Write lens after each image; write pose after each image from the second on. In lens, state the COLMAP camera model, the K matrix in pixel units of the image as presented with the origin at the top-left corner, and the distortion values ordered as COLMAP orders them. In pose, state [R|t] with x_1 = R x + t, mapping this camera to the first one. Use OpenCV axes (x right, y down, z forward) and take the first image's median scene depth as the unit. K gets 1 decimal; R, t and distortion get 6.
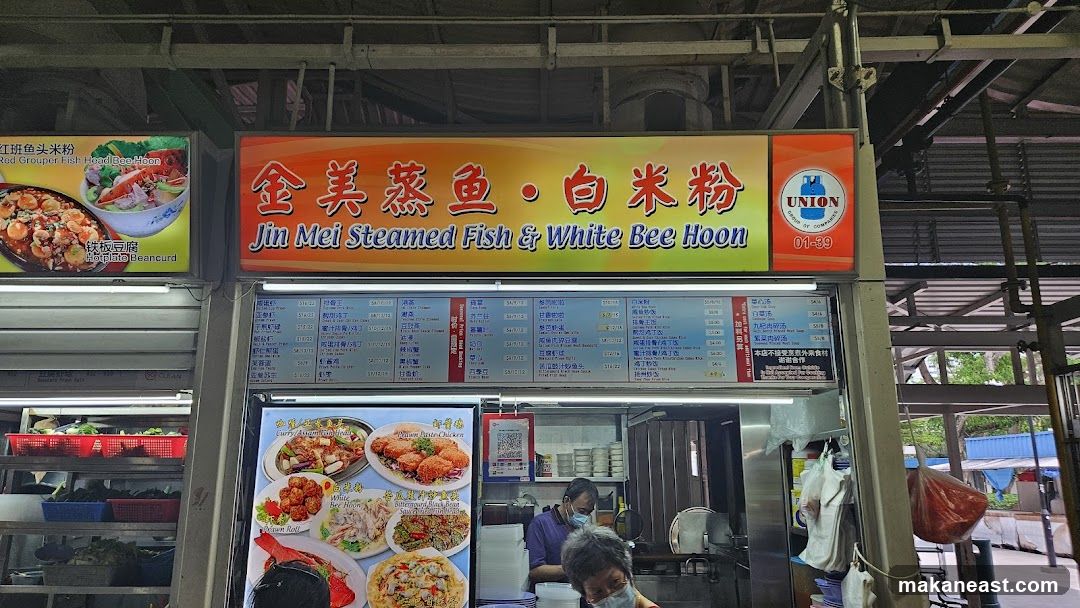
lens RADIAL K [[725.5, 0, 532.5], [0, 725.5, 307.7], [0, 0, 1]] dist [0.087424, -0.075930]
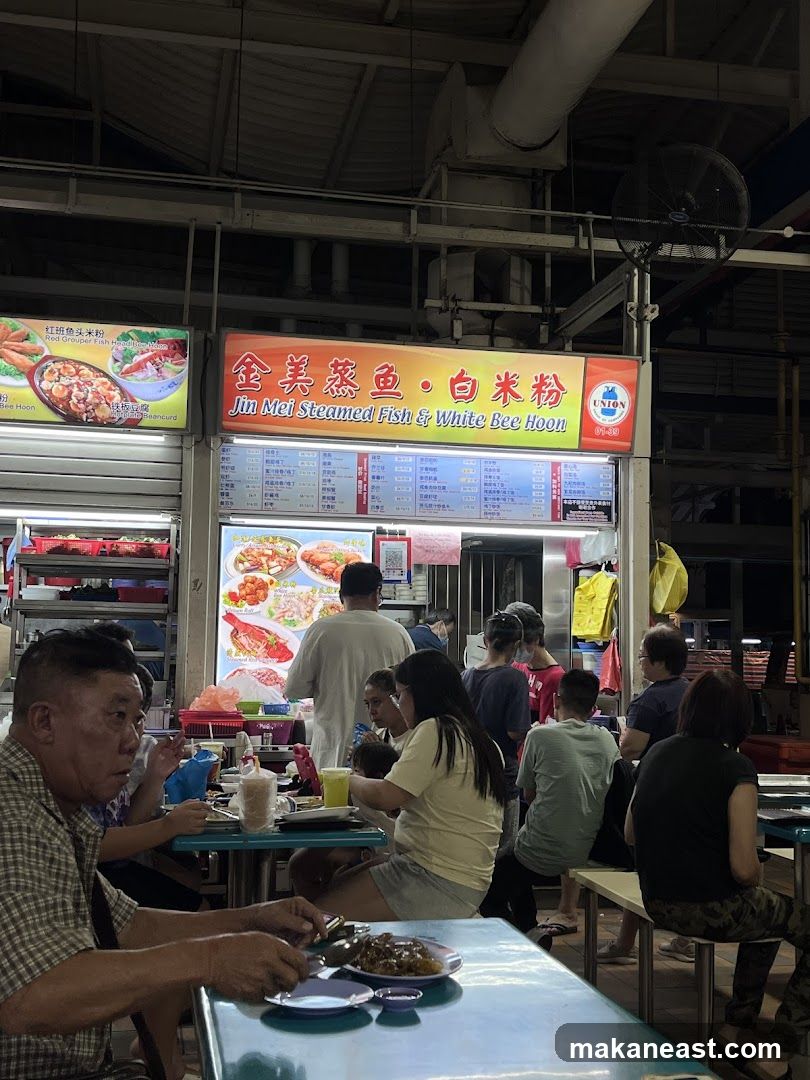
lens RADIAL K [[1270.4, 0, 405.0], [0, 1270.4, 540.0], [0, 0, 1]] dist [0.194975, -0.739212]
pose [[0.976739, 0.034569, 0.211628, -0.563497], [-0.063092, 0.989564, 0.129549, -0.179261], [-0.204941, -0.139888, 0.968726, -1.468805]]
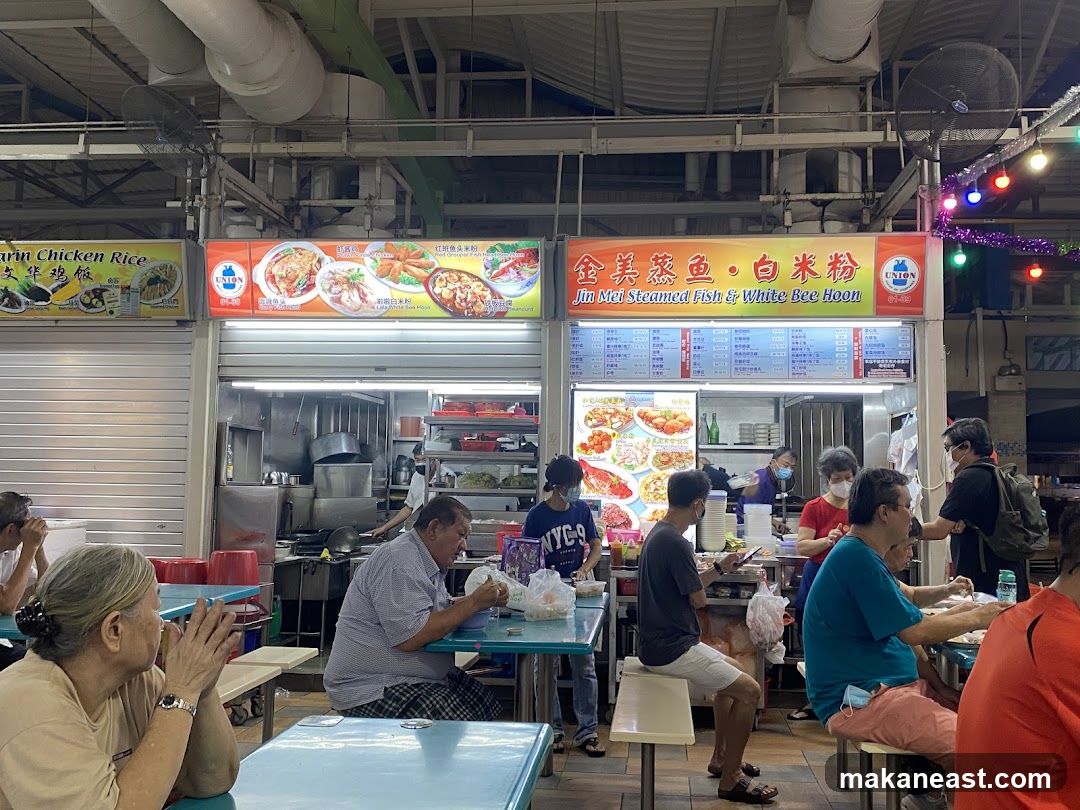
lens RADIAL K [[1015.8, 0, 551.9], [0, 1015.8, 388.5], [0, 0, 1]] dist [0.188731, -0.586284]
pose [[0.996034, 0.005734, -0.088790, -0.214335], [0.006319, 0.990842, 0.134876, -0.209615], [0.088750, -0.134903, 0.986876, -1.479098]]
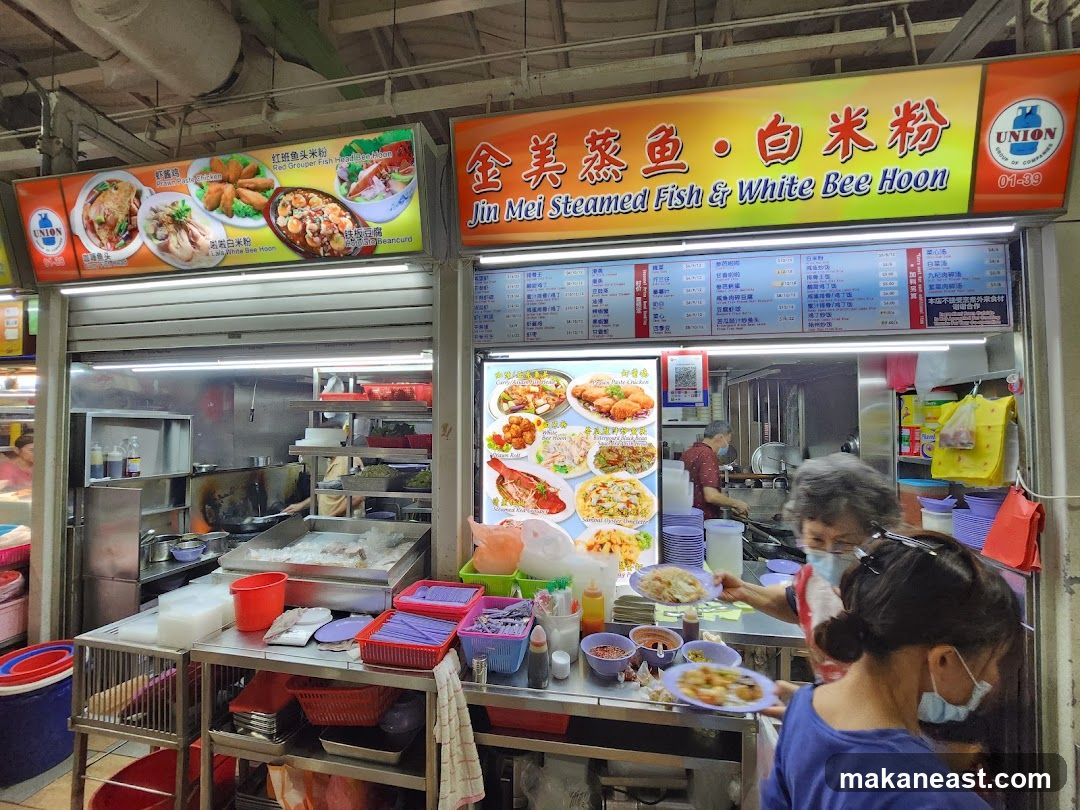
lens RADIAL K [[430.6, 0, 538.3], [0, 430.6, 411.5], [0, 0, 1]] dist [-0.017436, -0.000437]
pose [[0.987517, -0.005880, -0.157401, -0.167418], [0.036227, 0.980991, 0.190642, 0.084190], [0.153289, -0.193964, 0.968958, 0.293623]]
